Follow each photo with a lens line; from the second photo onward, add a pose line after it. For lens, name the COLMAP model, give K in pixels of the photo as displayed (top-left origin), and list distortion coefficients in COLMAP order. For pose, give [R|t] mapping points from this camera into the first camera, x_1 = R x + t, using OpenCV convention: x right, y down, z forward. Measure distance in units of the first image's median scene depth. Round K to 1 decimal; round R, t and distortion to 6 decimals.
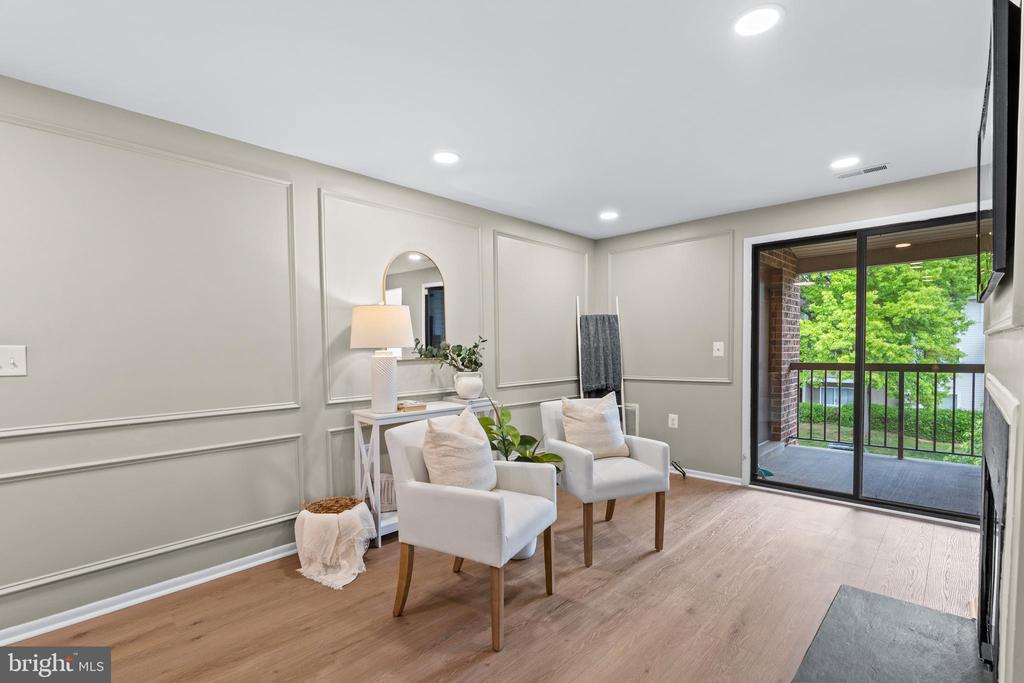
lens RADIAL K [[478.3, 0, 513.3], [0, 478.3, 361.7], [0, 0, 1]] dist [-0.010455, 0.002182]
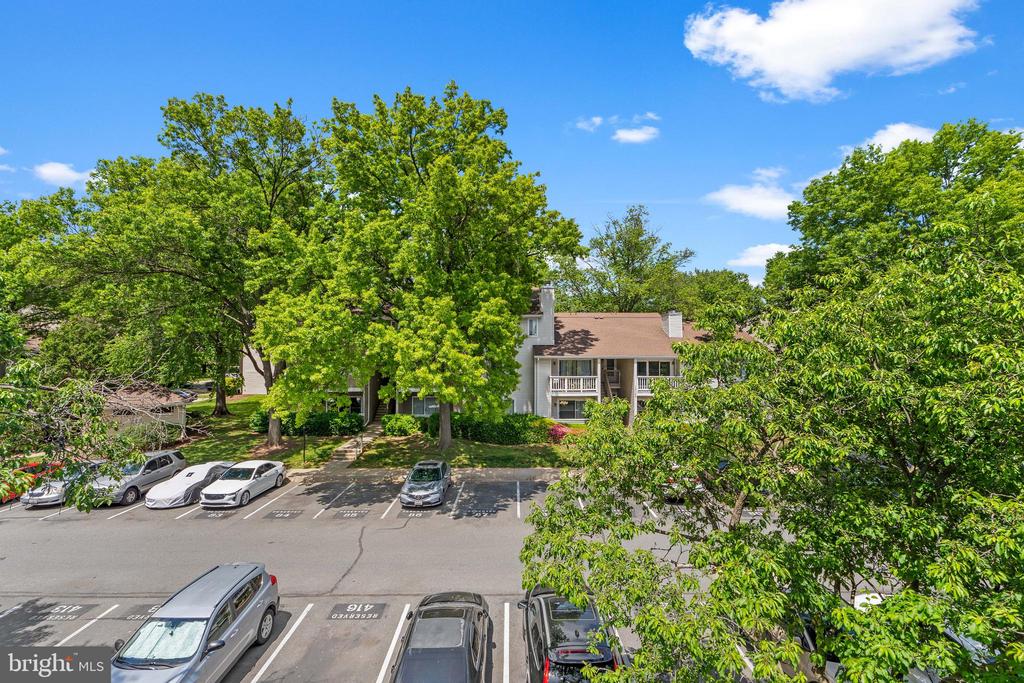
lens RADIAL K [[478.3, 0, 505.2], [0, 478.3, 331.0], [0, 0, 1]] dist [-0.010455, 0.002182]
pose [[0.719780, 0.047641, 0.692565, 0.188020], [0.006668, 0.997122, -0.075521, -0.012151], [-0.694170, 0.058977, 0.717391, 0.260700]]
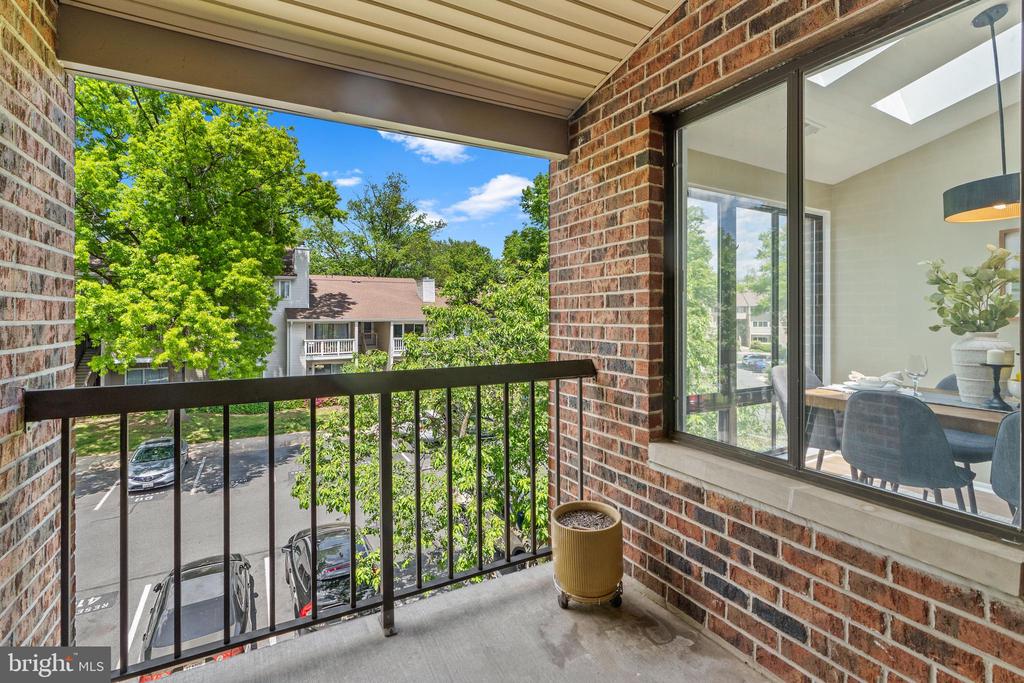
lens RADIAL K [[478.3, 0, 513.7], [0, 478.3, 314.5], [0, 0, 1]] dist [-0.010455, 0.002182]
pose [[0.284399, 0.018255, 0.958532, 0.099836], [0.023190, 0.999395, -0.025914, -0.007660], [-0.958426, 0.029599, 0.283803, 0.209306]]
